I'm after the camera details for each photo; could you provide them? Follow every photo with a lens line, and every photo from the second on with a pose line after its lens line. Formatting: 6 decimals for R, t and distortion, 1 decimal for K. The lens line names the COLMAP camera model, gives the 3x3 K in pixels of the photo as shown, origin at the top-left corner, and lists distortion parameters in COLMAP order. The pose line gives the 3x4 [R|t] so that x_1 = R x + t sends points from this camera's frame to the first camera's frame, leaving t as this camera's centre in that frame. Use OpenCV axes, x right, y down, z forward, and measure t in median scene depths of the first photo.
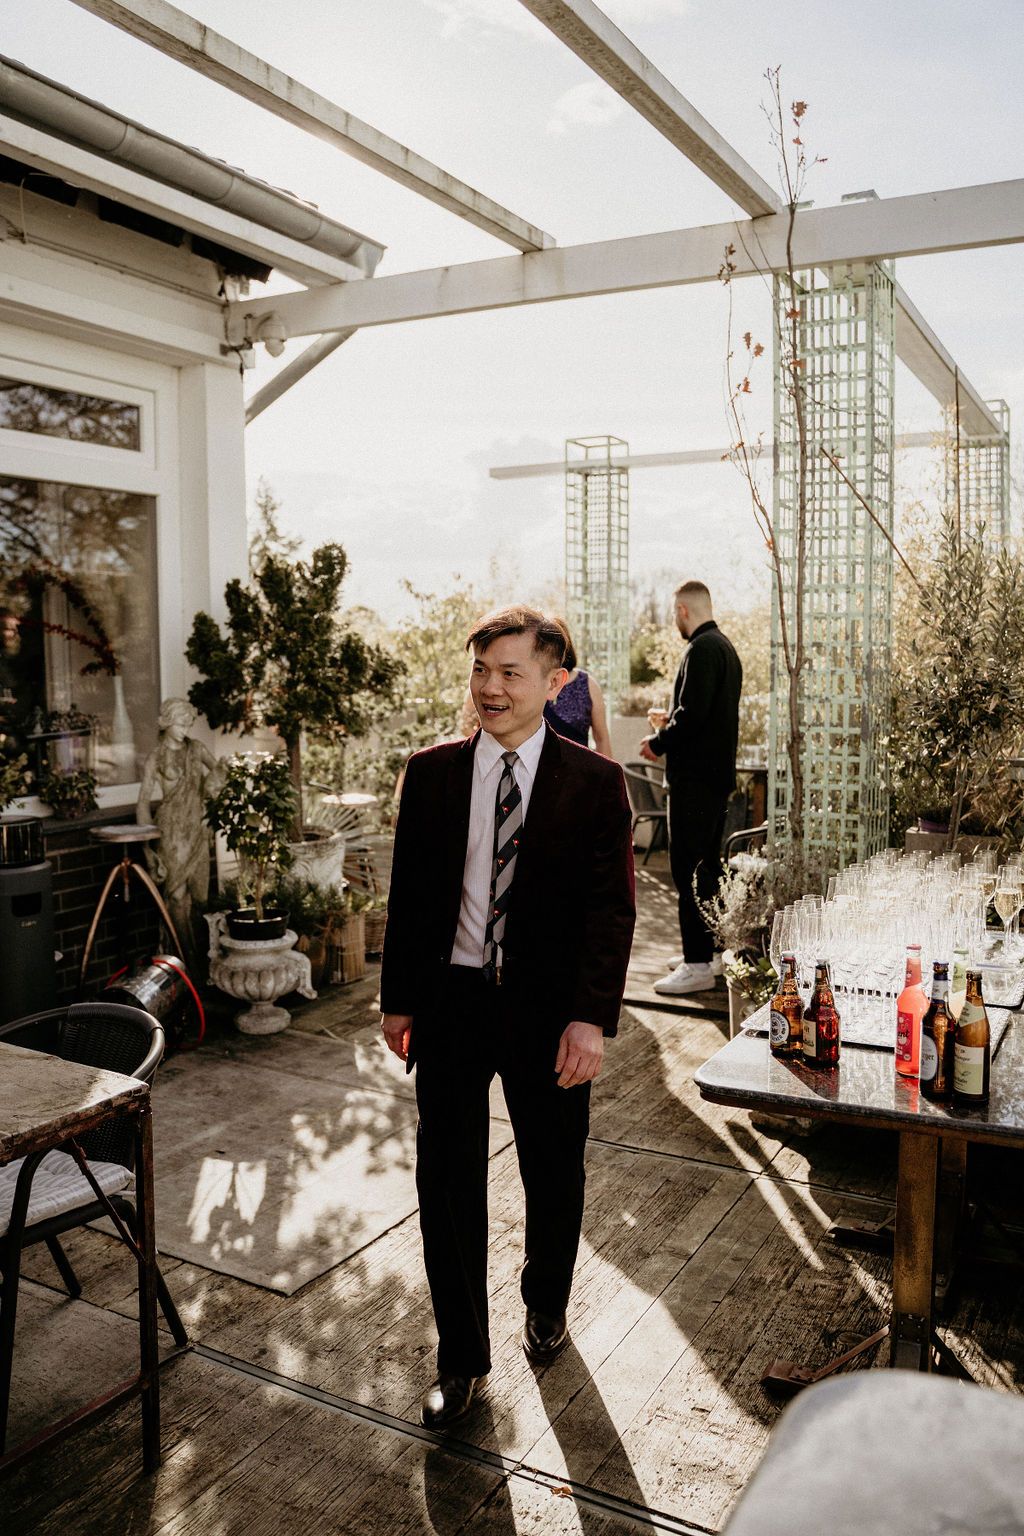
lens RADIAL K [[1221.6, 0, 503.3], [0, 1221.6, 766.6], [0, 0, 1]] dist [-0.100472, 0.060707]
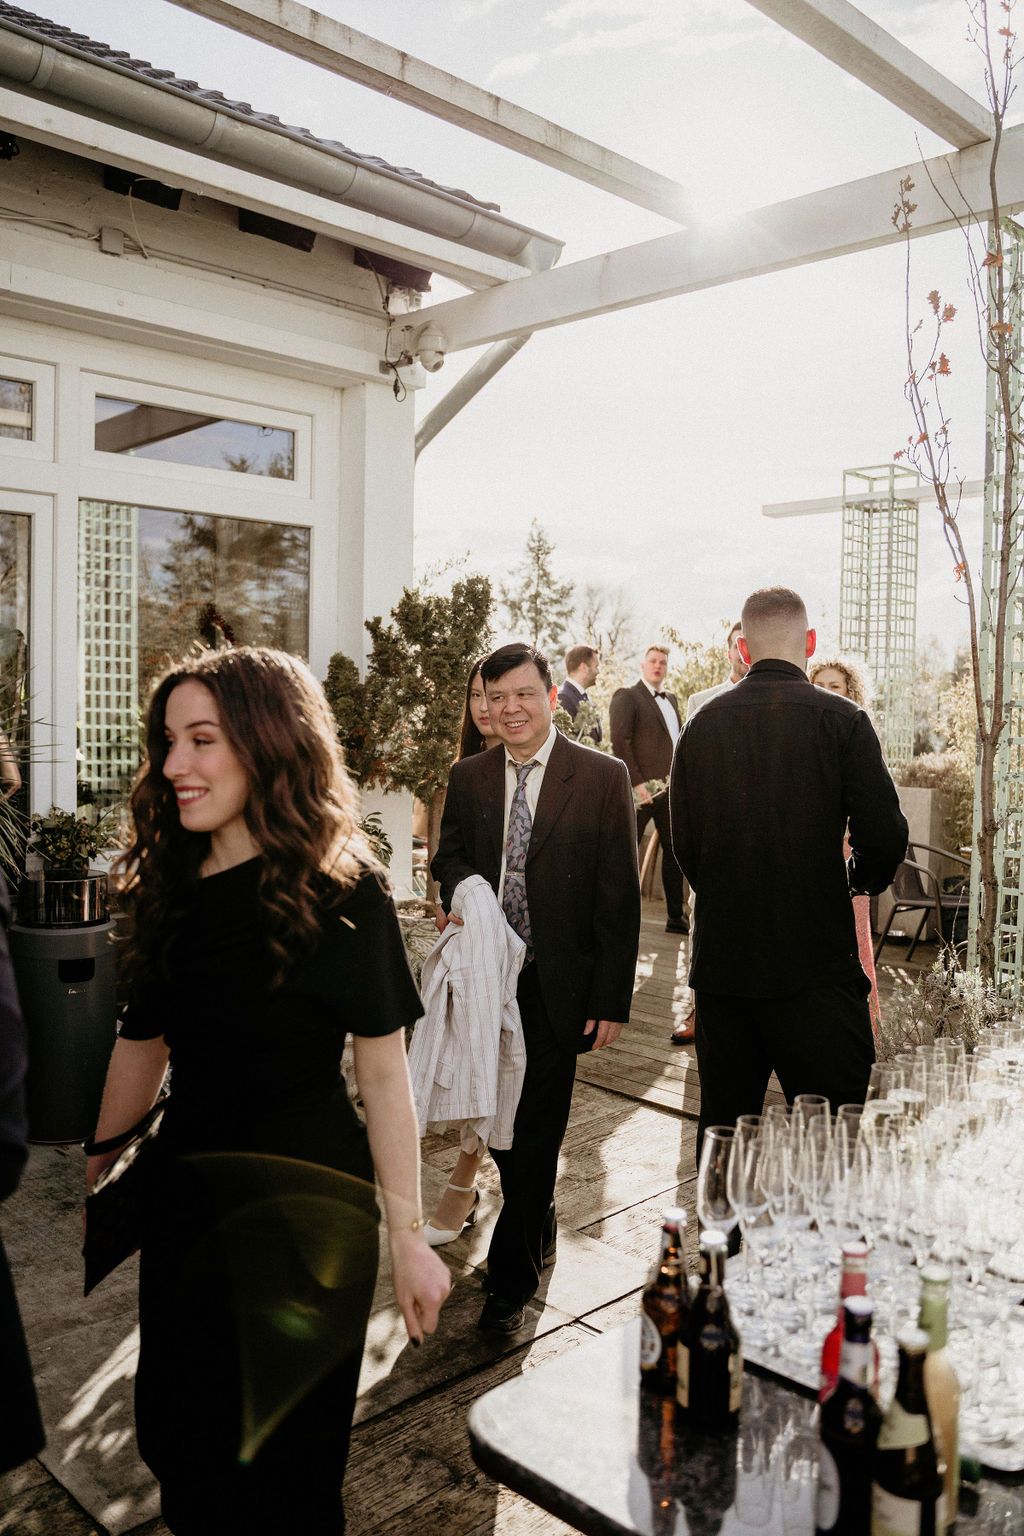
lens RADIAL K [[1221.6, 0, 510.0], [0, 1221.6, 764.1], [0, 0, 1]] dist [-0.100472, 0.060707]
pose [[0.958410, 0.036090, -0.283105, 0.136800], [-0.049155, 0.998022, -0.039180, -0.016689], [0.281132, 0.051466, 0.958288, 0.176148]]
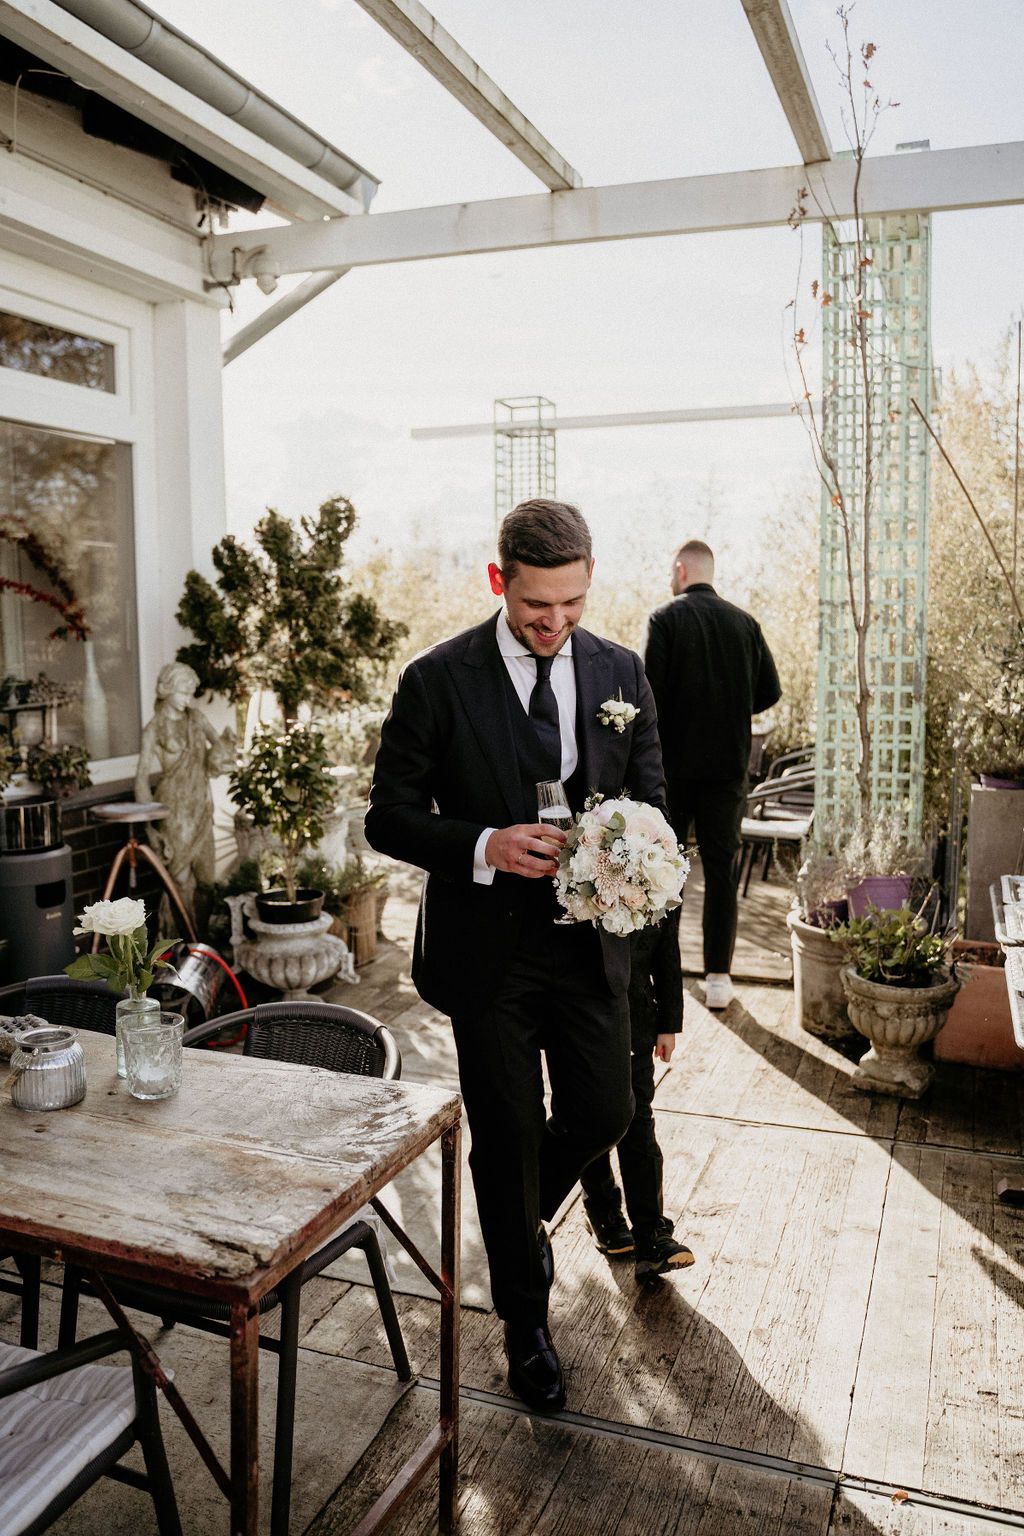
lens RADIAL K [[1221.6, 0, 502.5], [0, 1221.6, 763.9], [0, 0, 1]] dist [-0.100472, 0.060707]
pose [[0.989912, -0.019975, 0.140269, -0.153370], [0.017144, 0.999625, 0.021363, 0.003940], [-0.140643, -0.018742, 0.989883, 0.056401]]
